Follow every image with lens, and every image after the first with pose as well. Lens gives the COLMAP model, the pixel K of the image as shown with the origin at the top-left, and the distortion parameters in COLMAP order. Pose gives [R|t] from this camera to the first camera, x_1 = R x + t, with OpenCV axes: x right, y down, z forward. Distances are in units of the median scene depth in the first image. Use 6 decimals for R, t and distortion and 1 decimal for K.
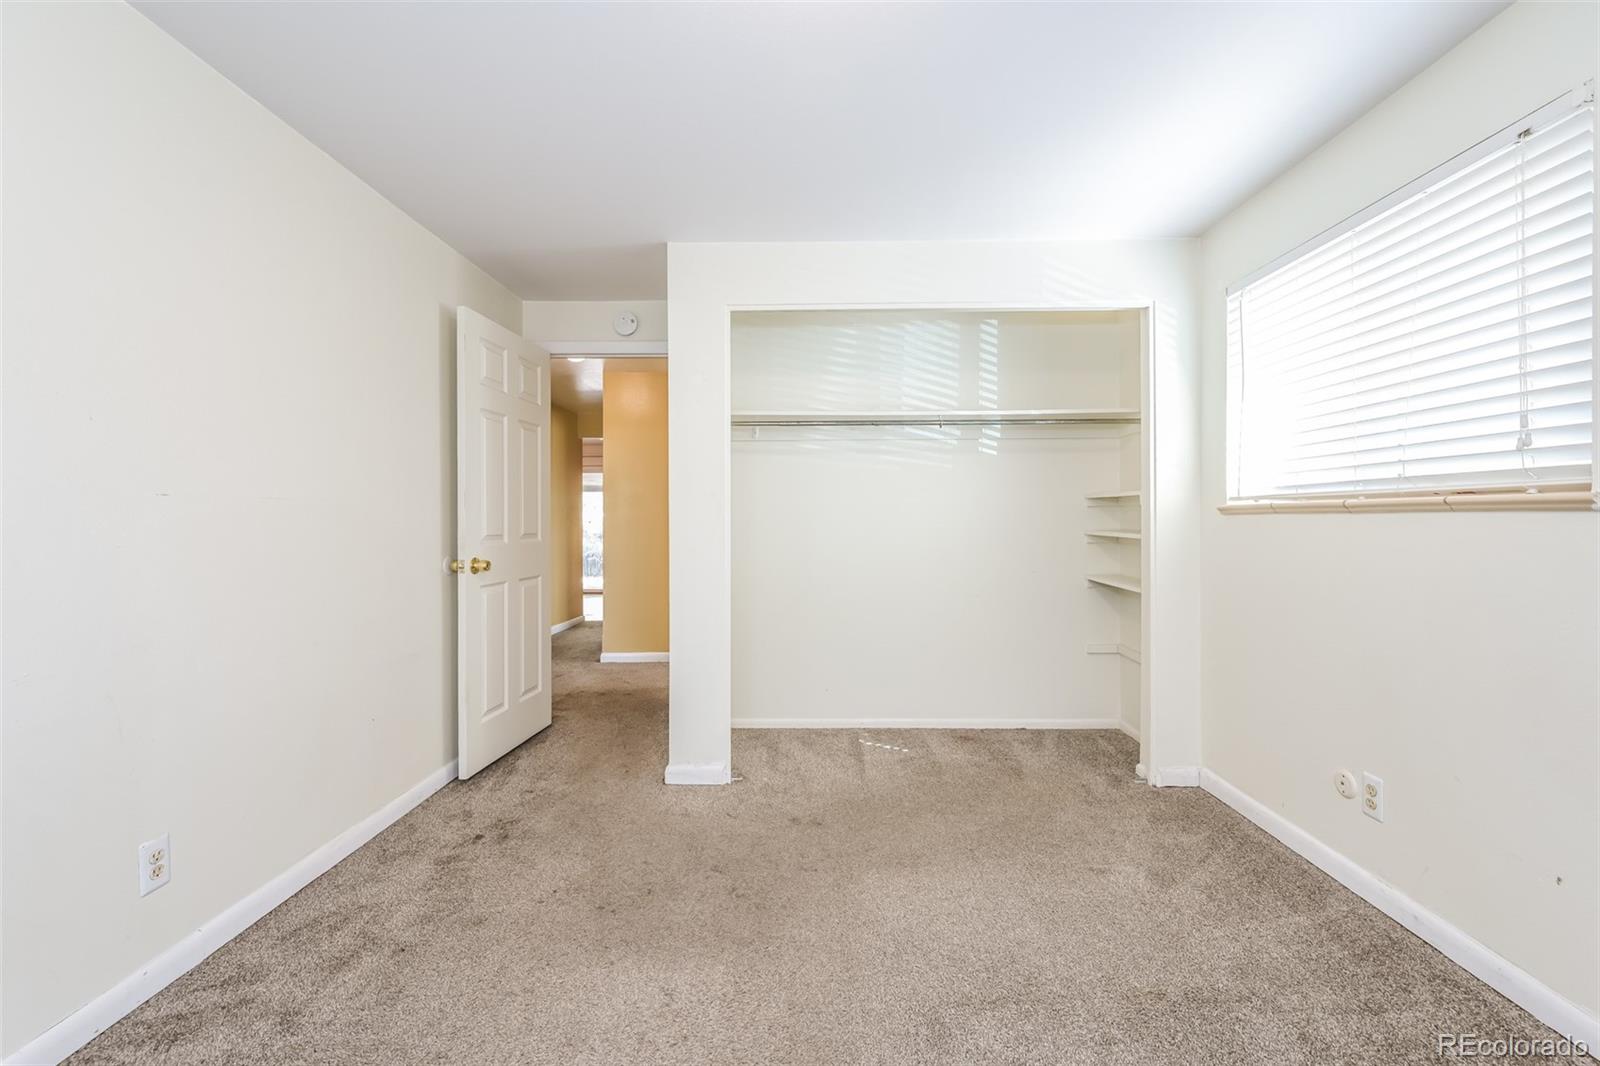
lens RADIAL K [[661.5, 0, 813.7], [0, 661.5, 511.1], [0, 0, 1]] dist [0.000429, -0.000246]
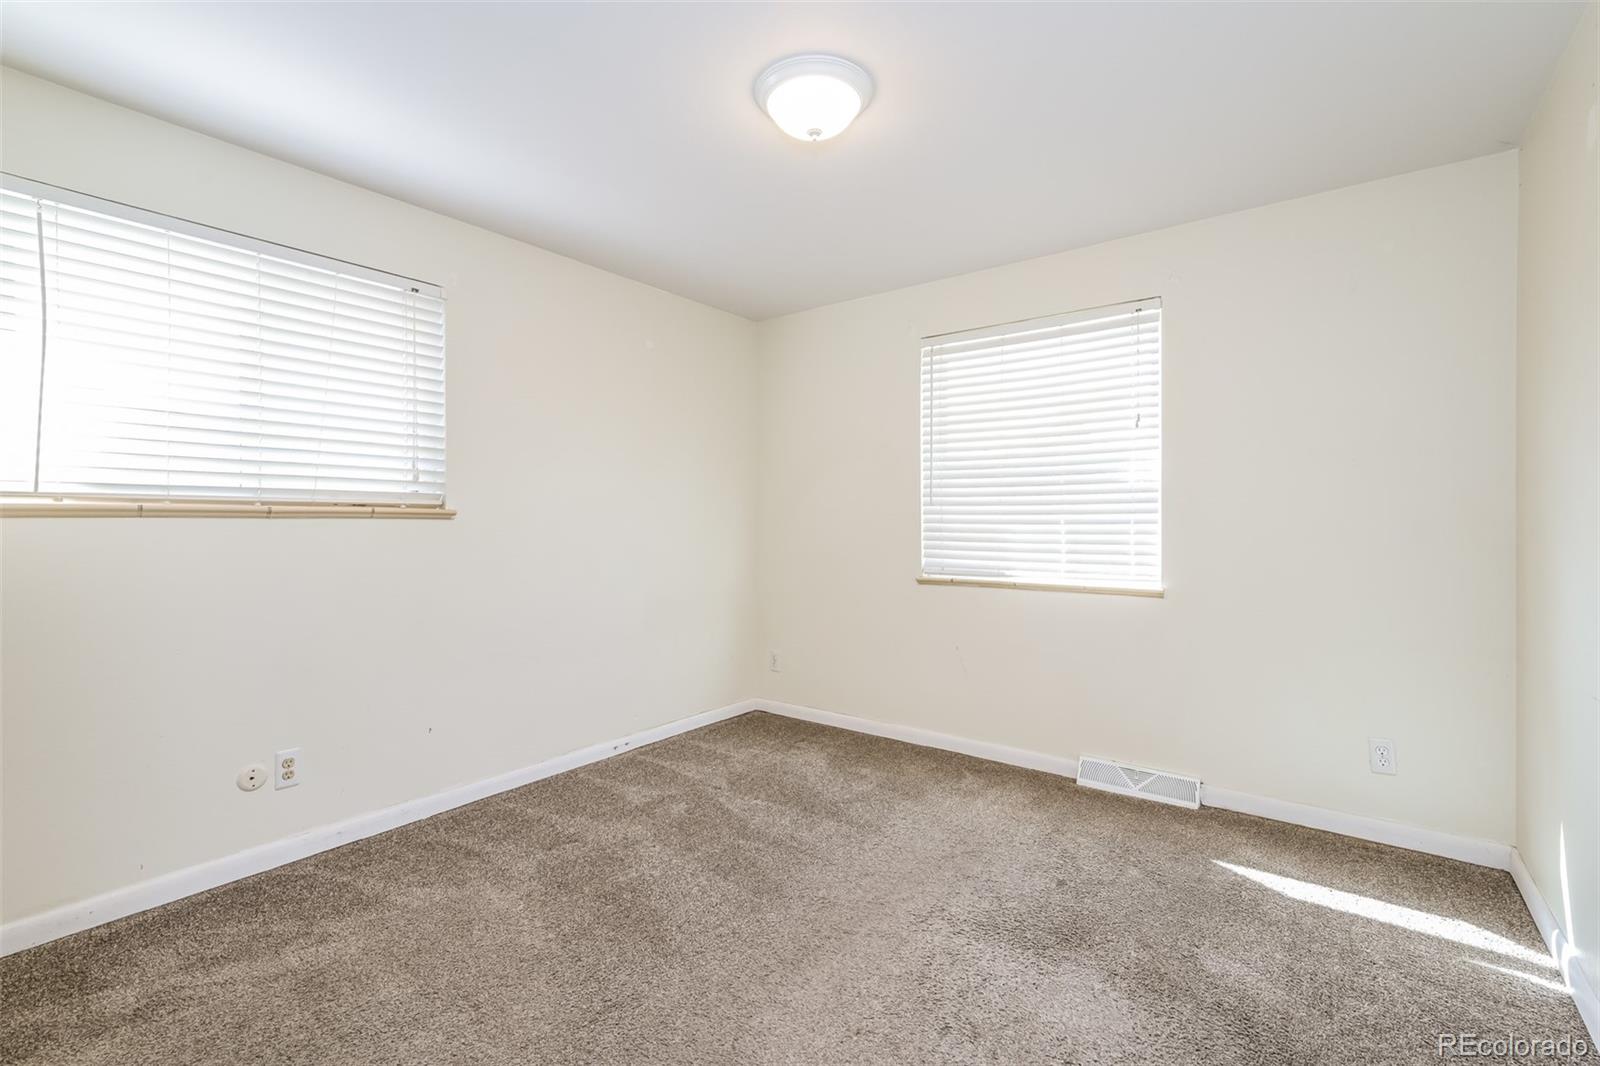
lens RADIAL K [[666.9, 0, 800.8], [0, 666.9, 527.6], [0, 0, 1]] dist [0.003277, 0.000395]
pose [[-0.805098, 0.003007, 0.593135, -0.535564], [-0.000361, 0.999984, -0.005560, 0.023857], [-0.593142, -0.004690, -0.805084, 1.376961]]
